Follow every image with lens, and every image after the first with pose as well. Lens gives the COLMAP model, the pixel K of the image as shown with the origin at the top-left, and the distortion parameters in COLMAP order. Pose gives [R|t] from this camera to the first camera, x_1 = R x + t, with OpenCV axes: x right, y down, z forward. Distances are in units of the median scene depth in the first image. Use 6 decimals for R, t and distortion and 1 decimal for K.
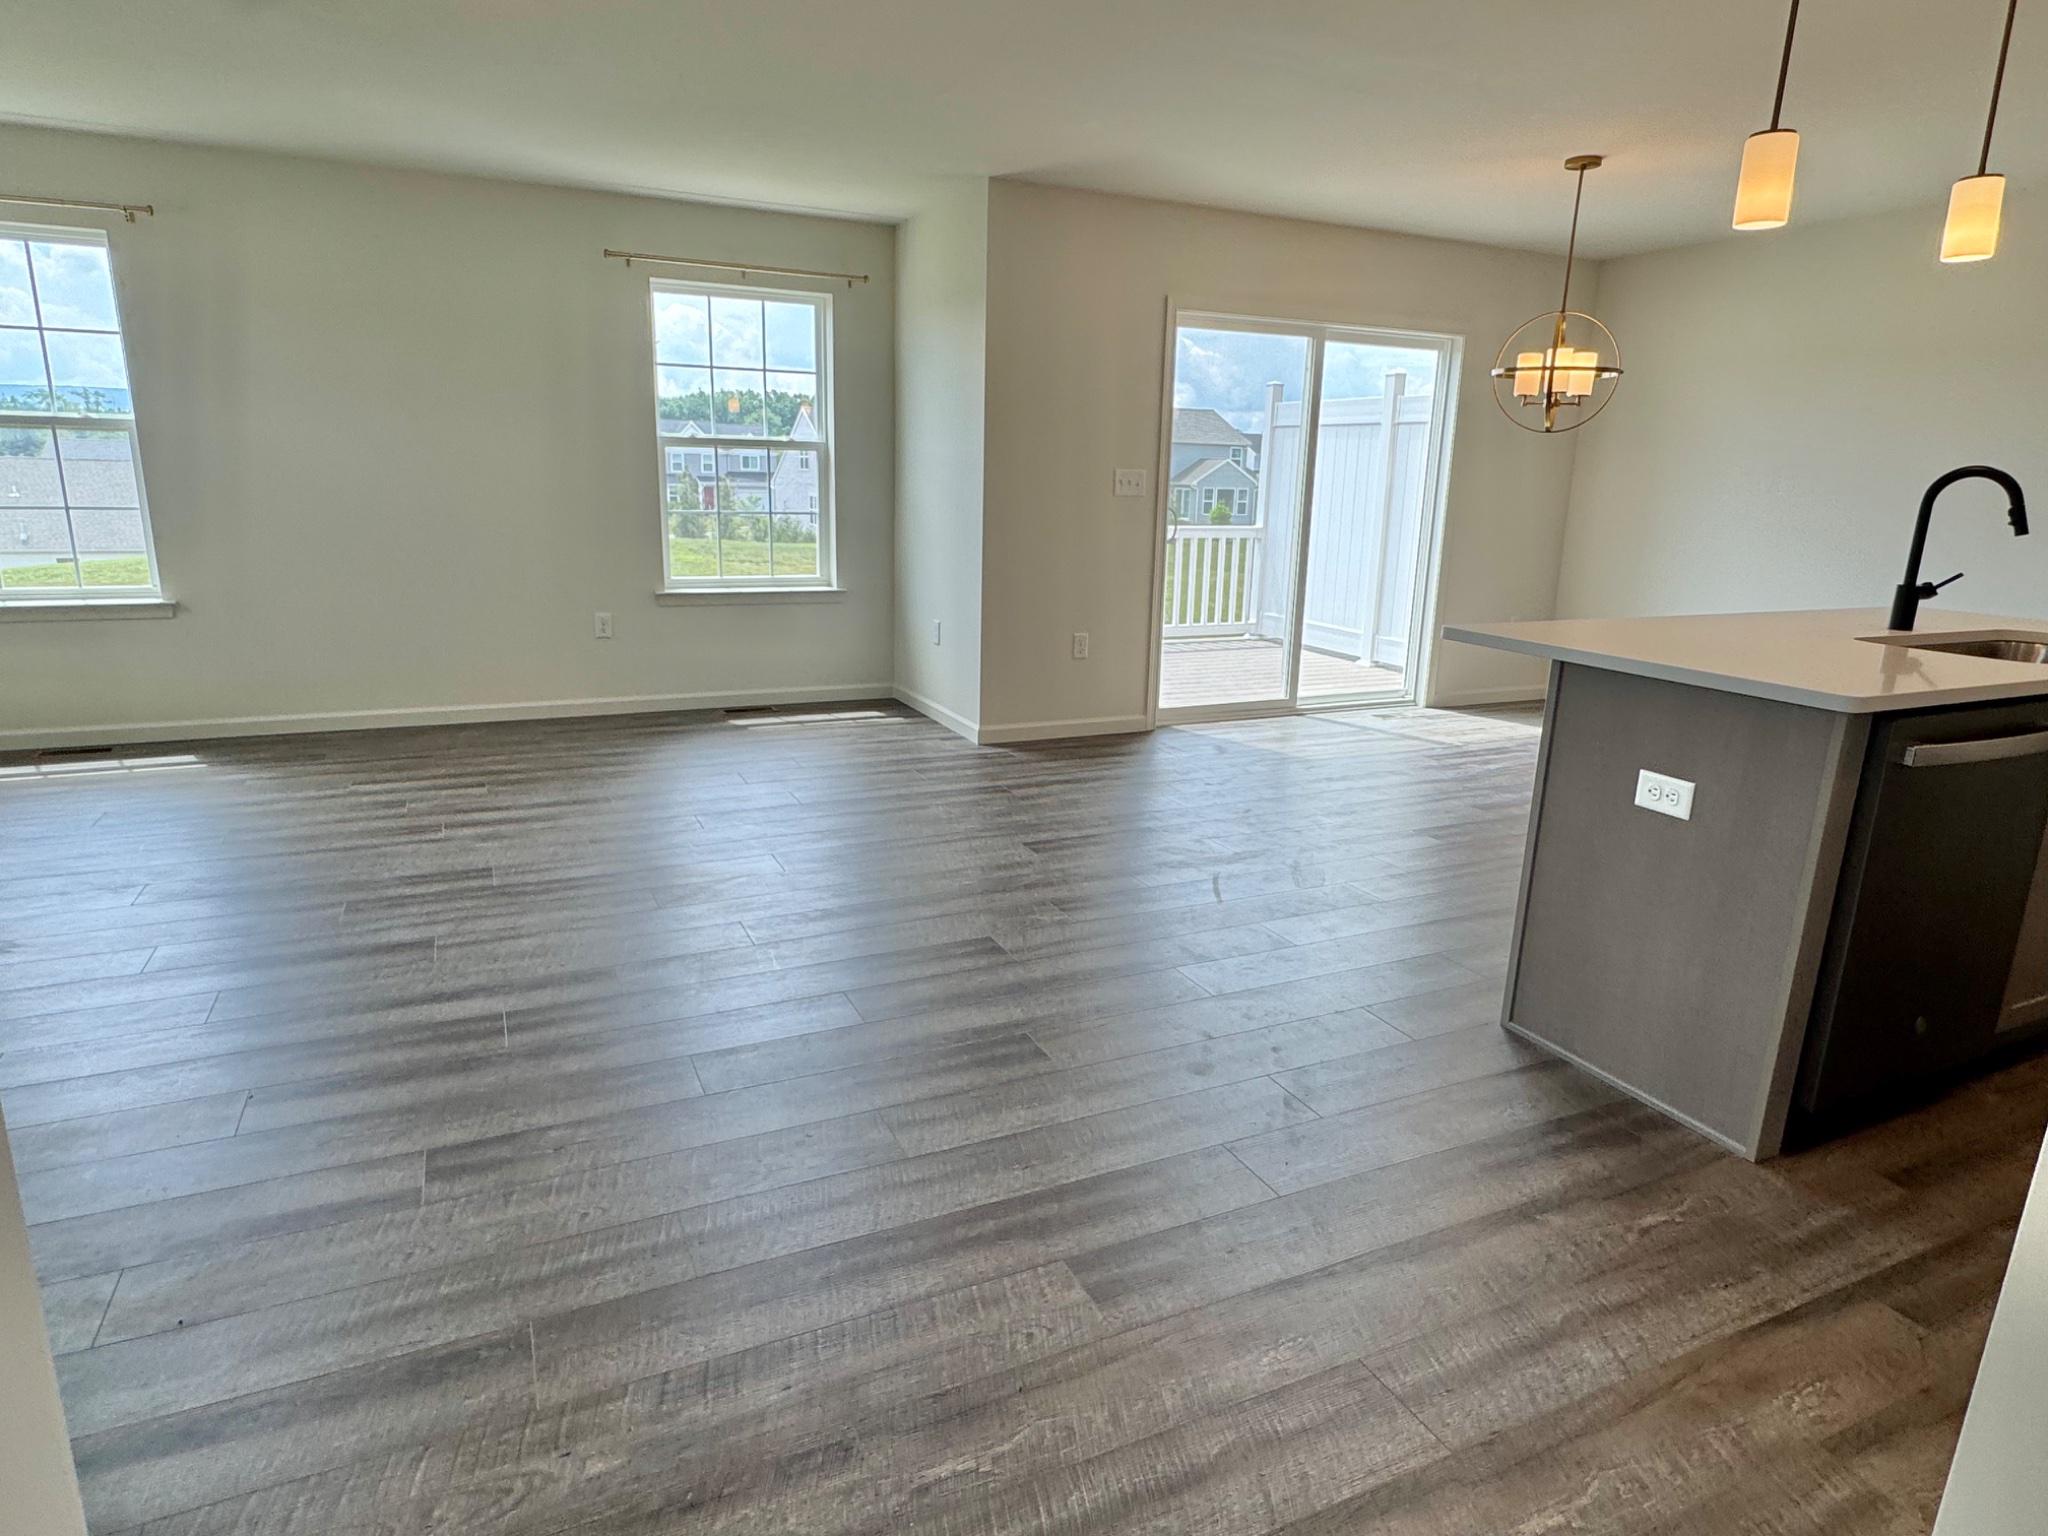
lens RADIAL K [[1165.0, 0, 1024.0], [0, 1165.0, 768.0], [0, 0, 1]] dist [-0.005644, -0.001927]
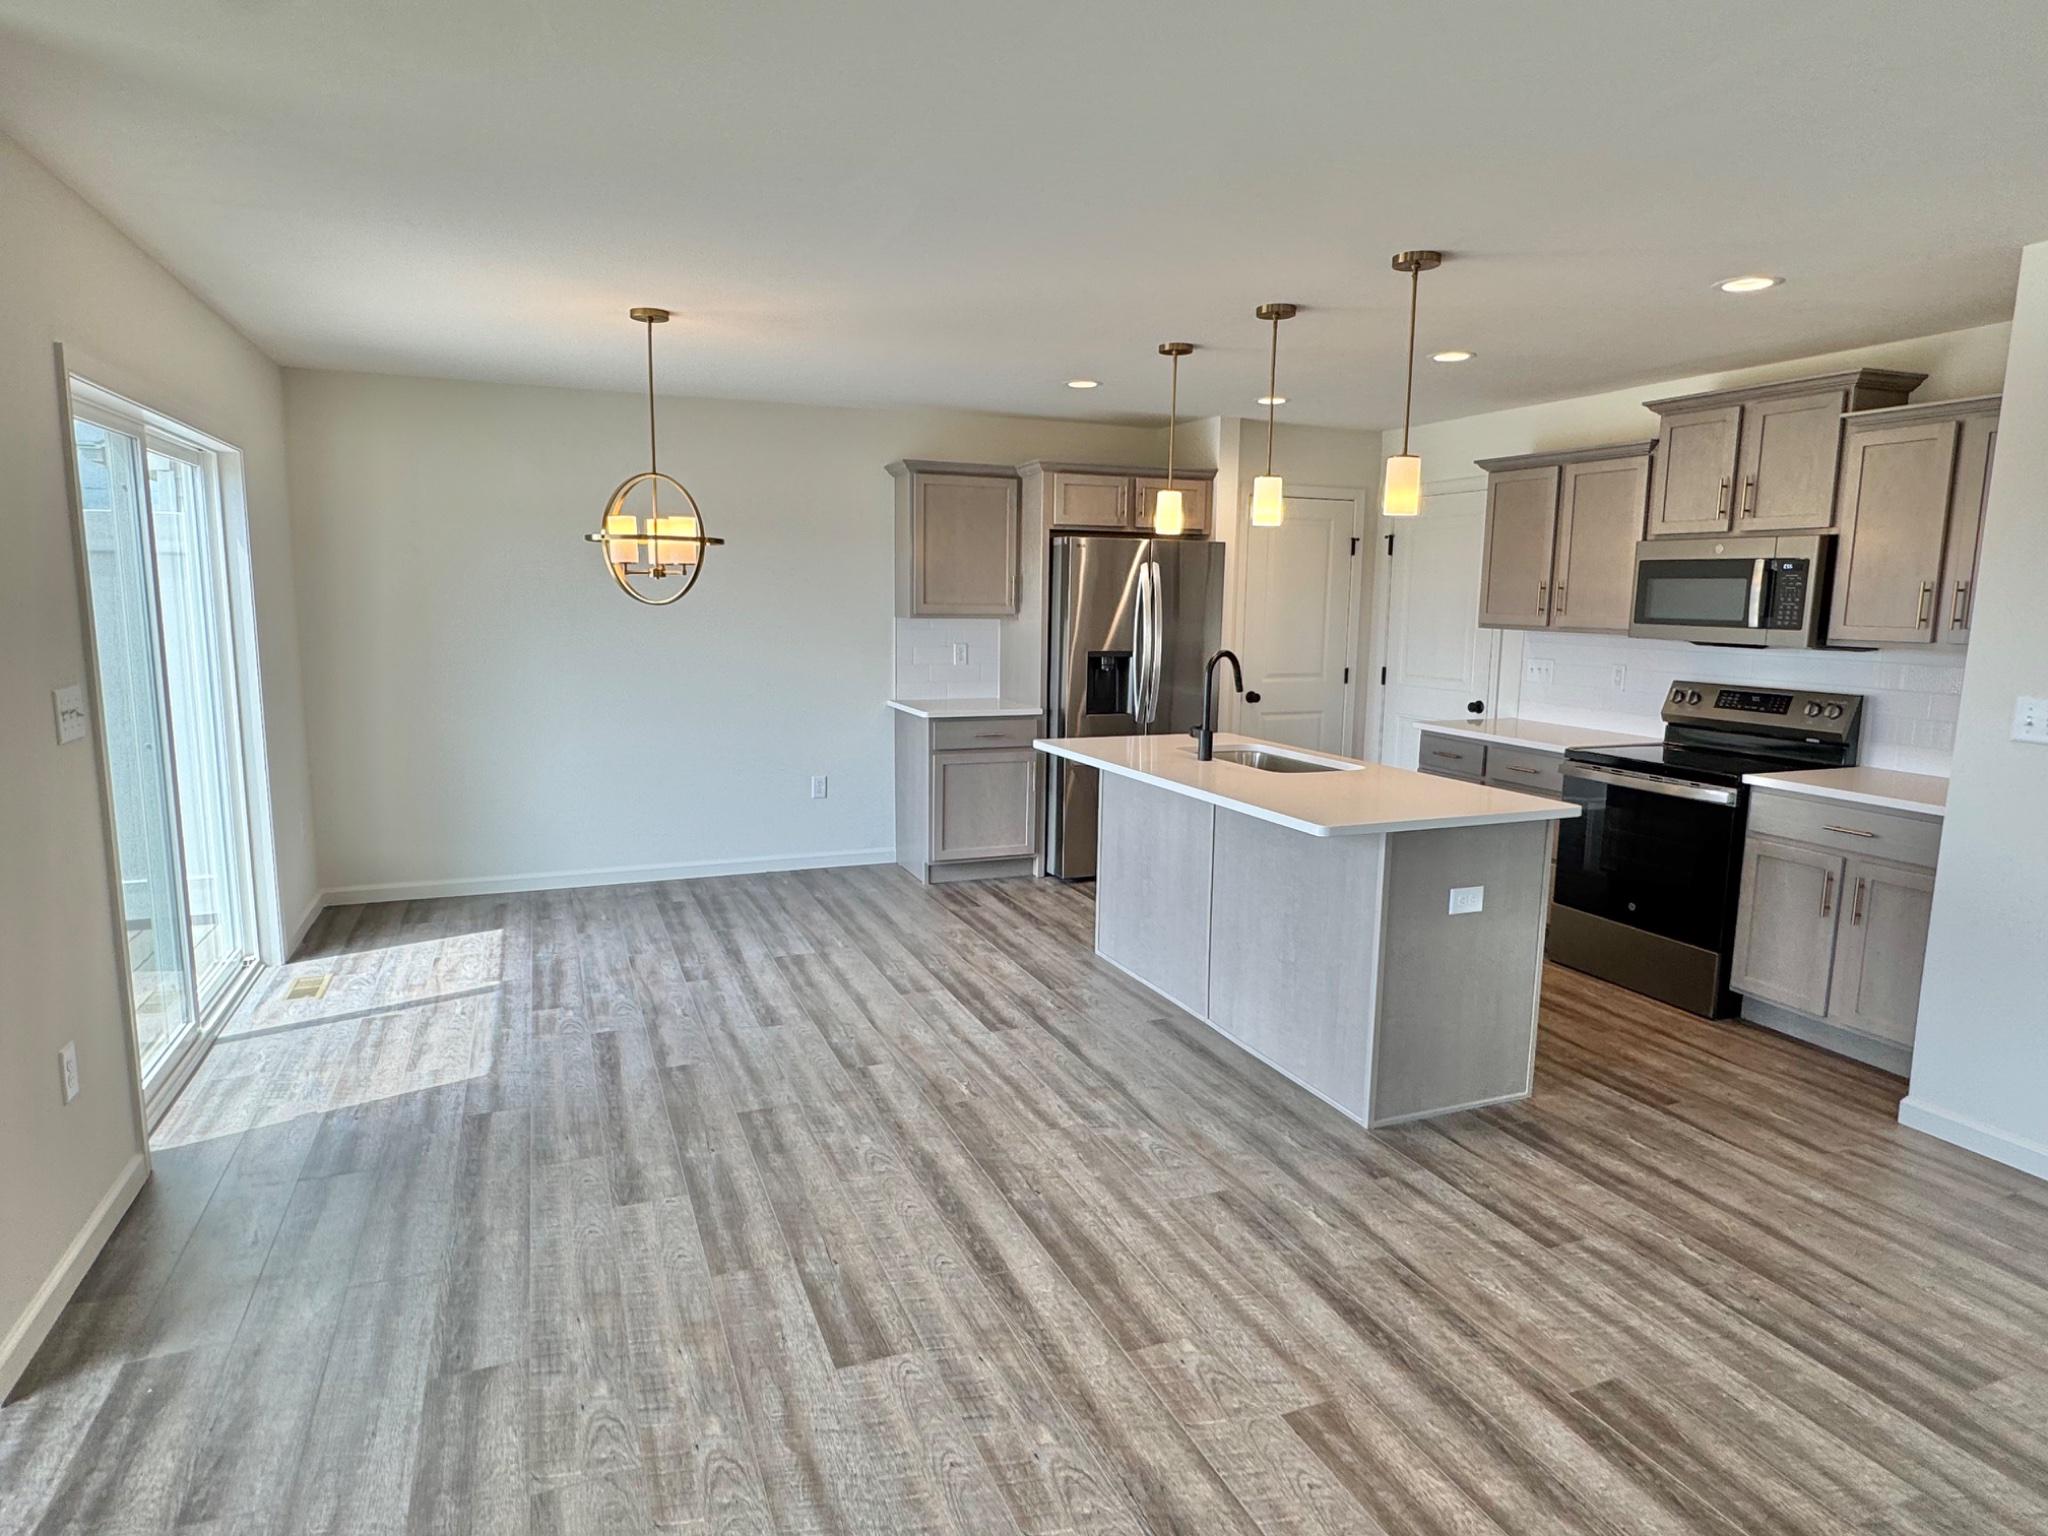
lens RADIAL K [[1174.6, 0, 1018.1], [0, 1174.6, 765.4], [0, 0, 1]] dist [-0.002400, 0.001612]
pose [[0.048000, -0.170163, 0.984246, -0.449878], [0.233805, 0.959921, 0.154555, -0.251315], [-0.971098, 0.222703, 0.085861, 0.701863]]
